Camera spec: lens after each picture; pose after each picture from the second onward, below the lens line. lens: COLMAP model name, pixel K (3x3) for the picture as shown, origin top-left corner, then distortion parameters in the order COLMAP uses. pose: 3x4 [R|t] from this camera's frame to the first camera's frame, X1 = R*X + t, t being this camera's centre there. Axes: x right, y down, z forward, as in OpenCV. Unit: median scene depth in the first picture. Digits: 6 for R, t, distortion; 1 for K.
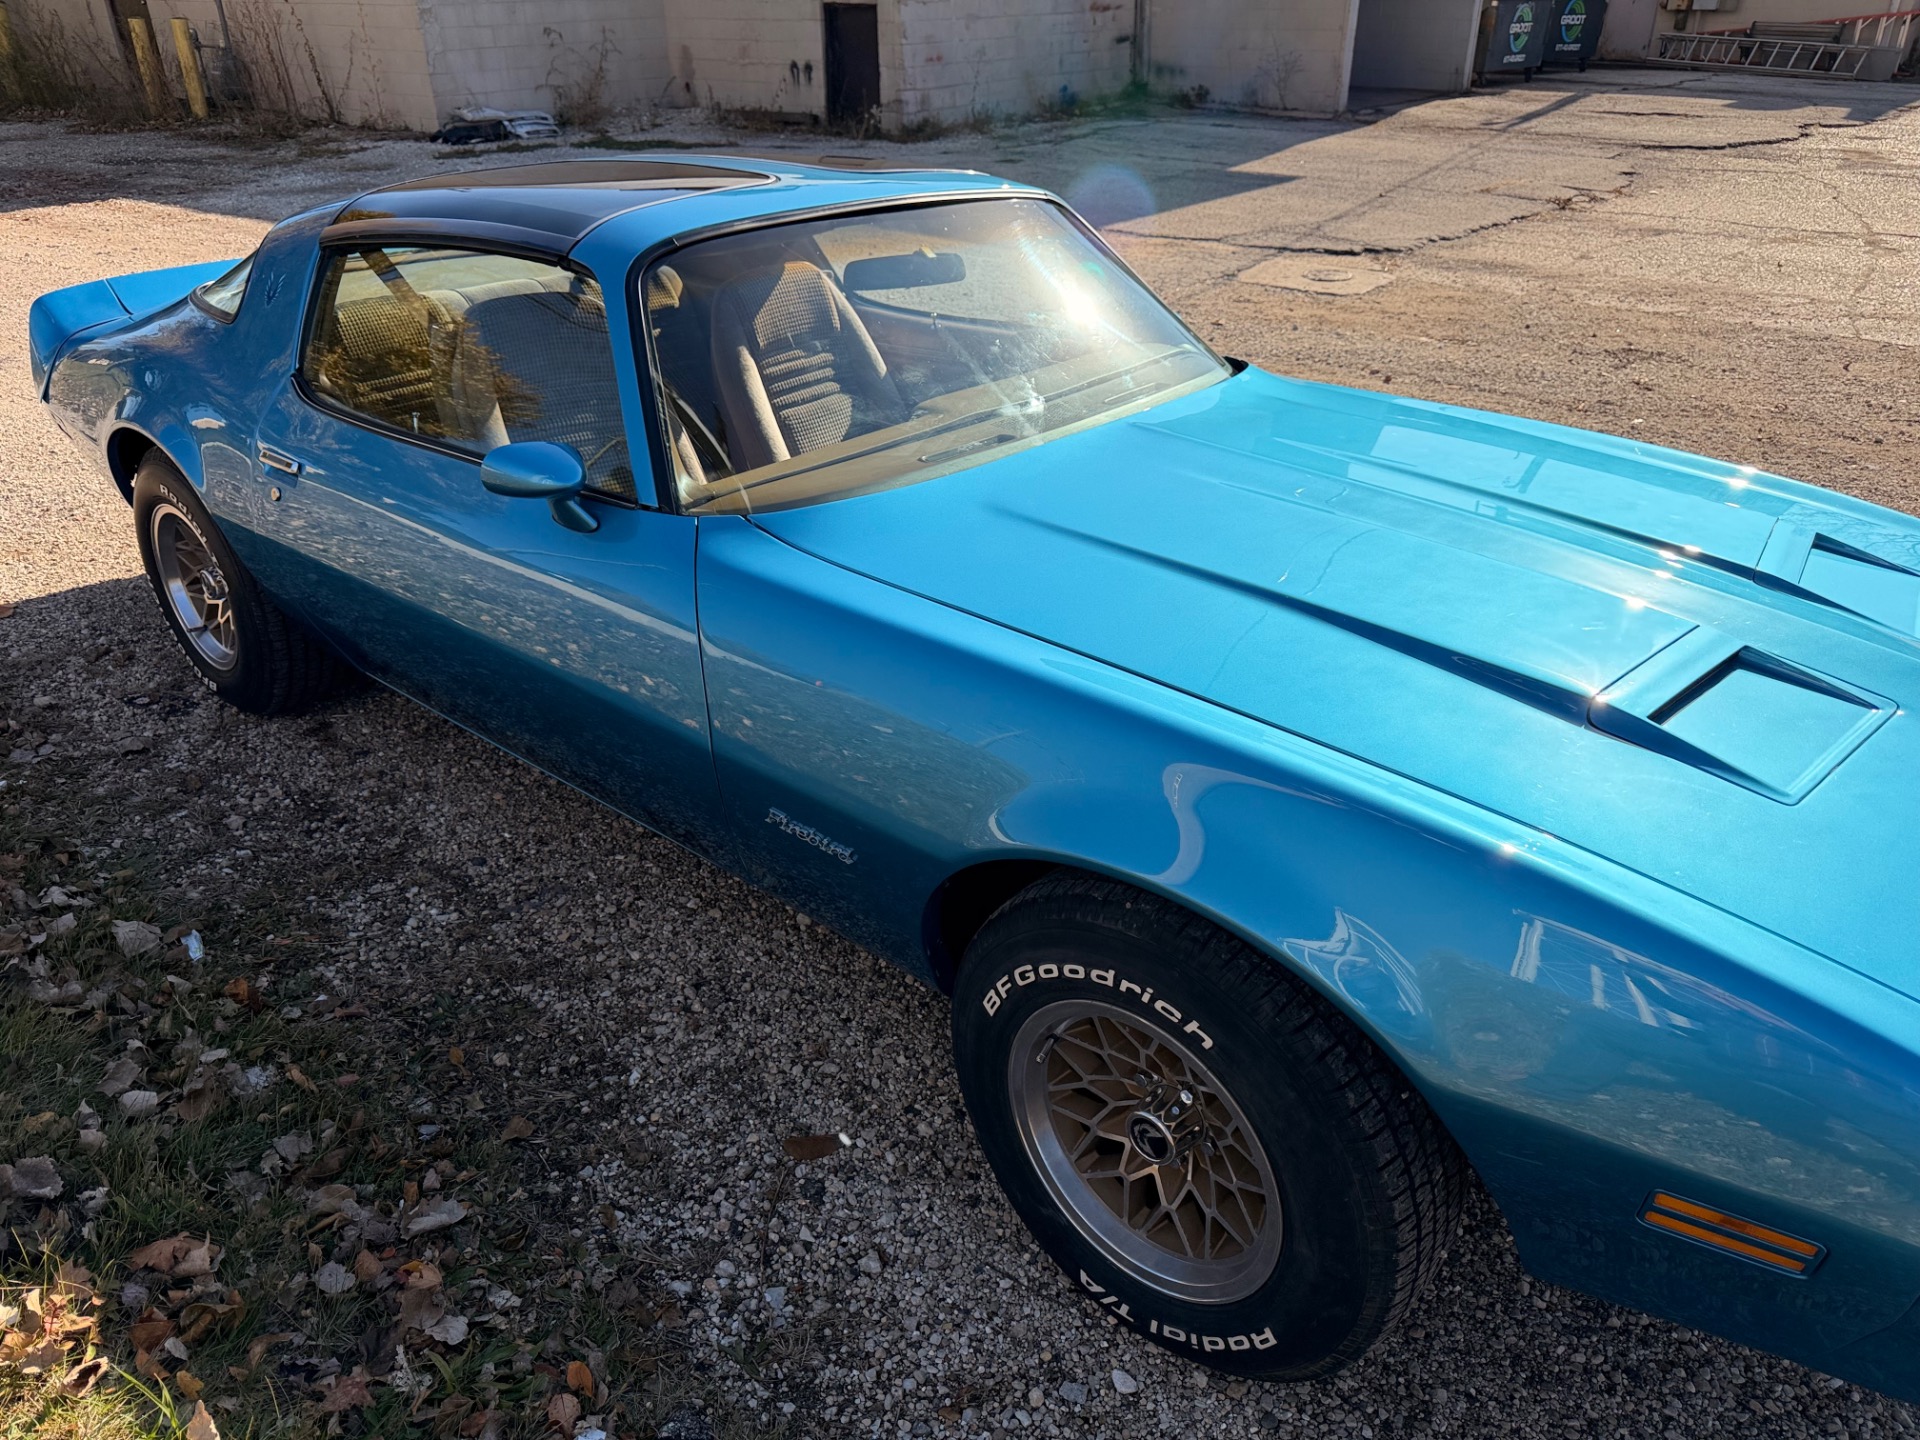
lens RADIAL K [[1407.0, 0, 959.0], [0, 1407.0, 679.3], [0, 0, 1]] dist [0.021336, -0.002674]
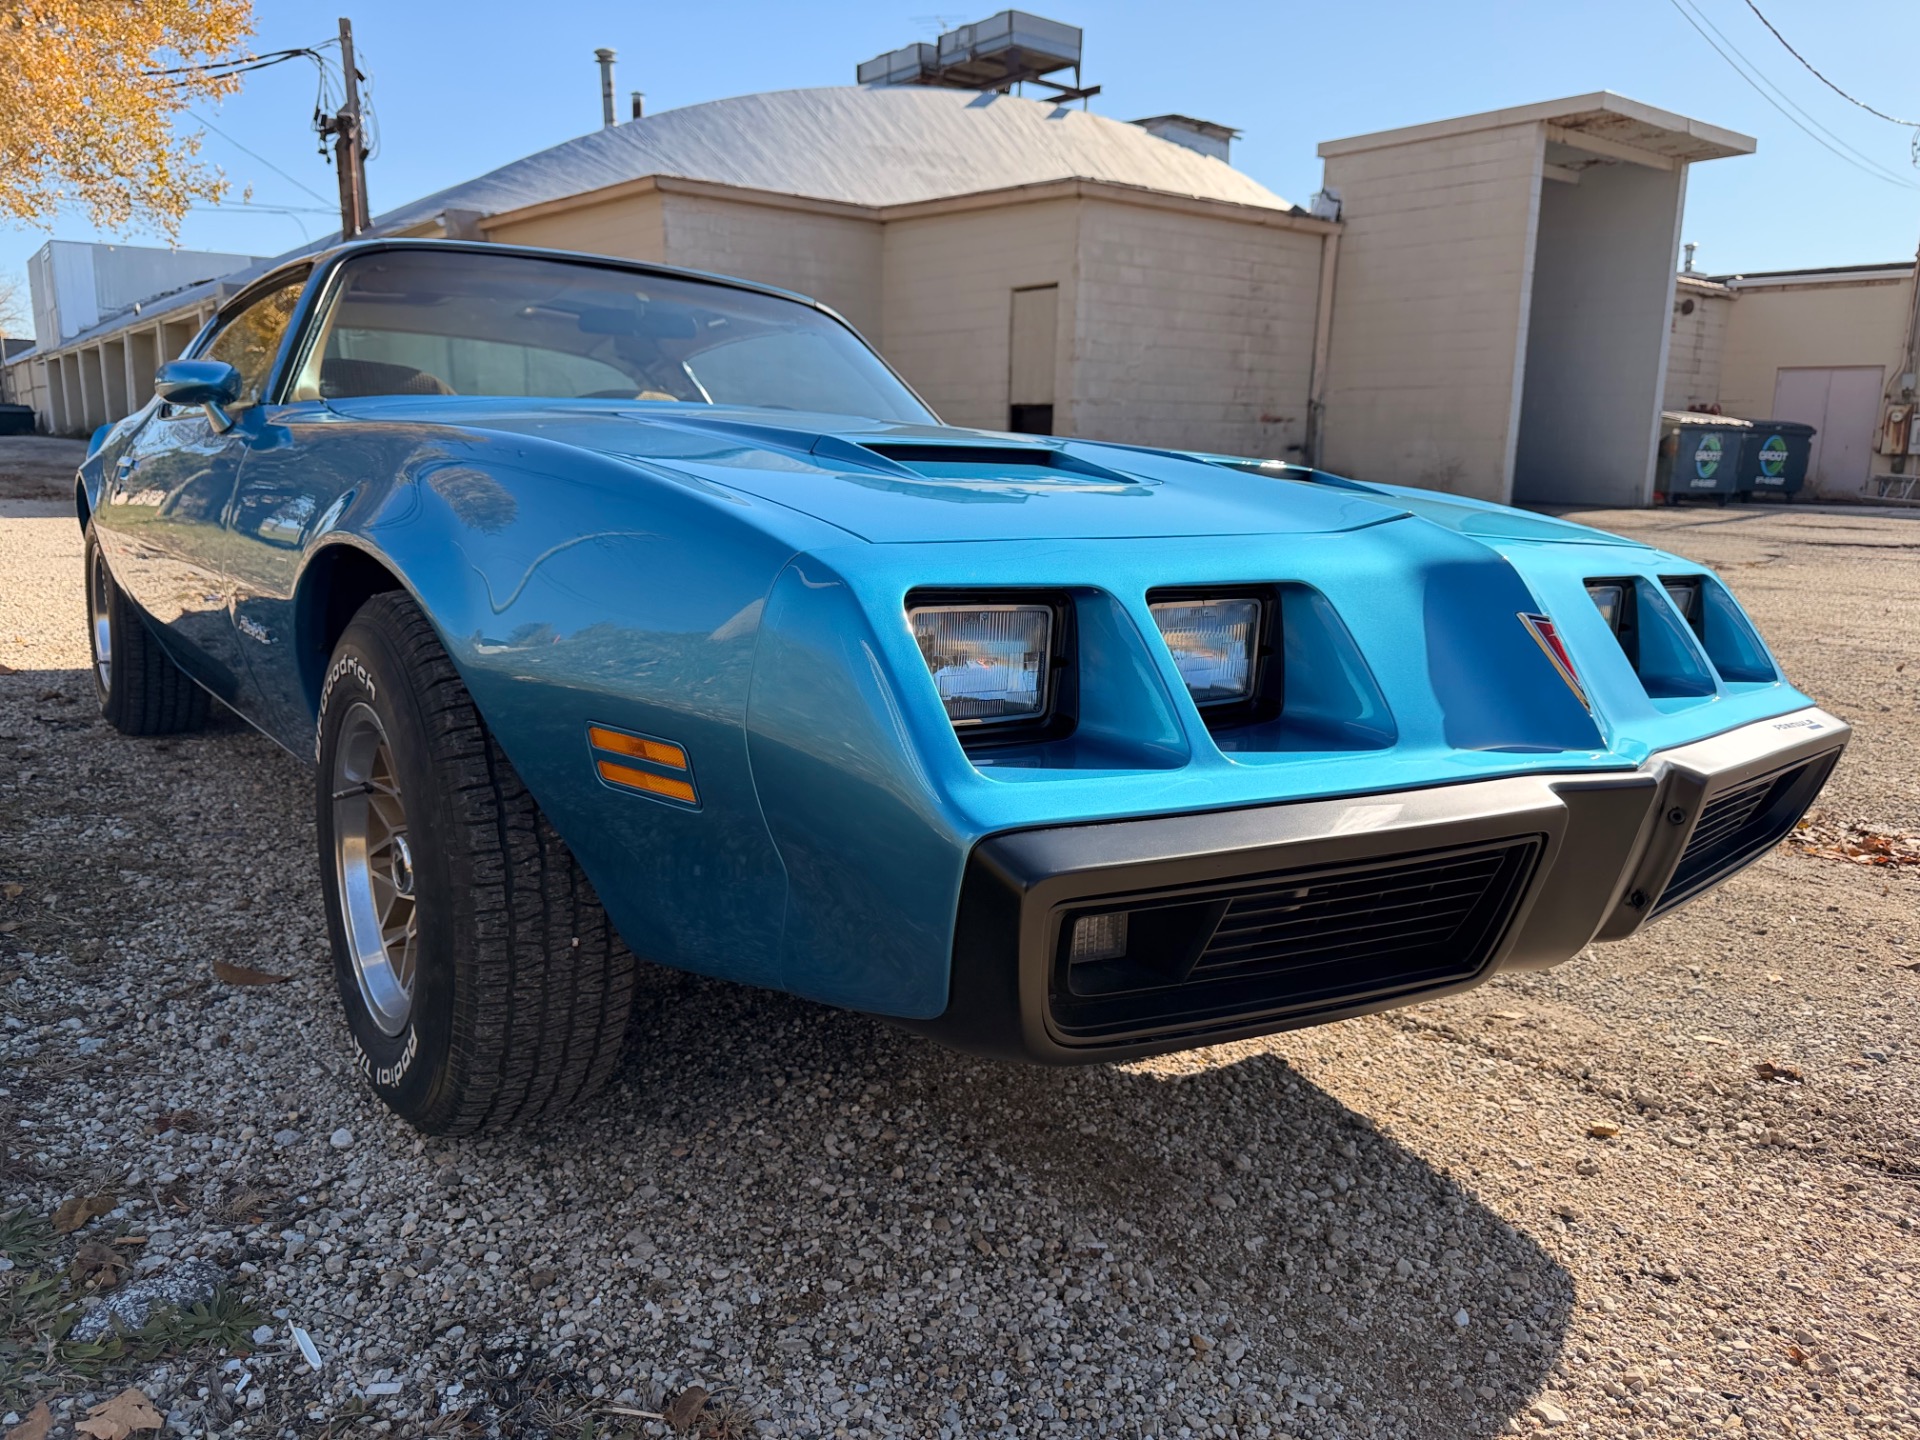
lens RADIAL K [[1392.7, 0, 960.0], [0, 1392.7, 720.0], [0, 0, 1]] dist [0.006446, -0.009151]
pose [[0.978083, 0.057961, -0.199986, 0.093215], [-0.111311, 0.957258, -0.266957, 0.057989], [0.175966, 0.283367, 0.942730, 0.014708]]
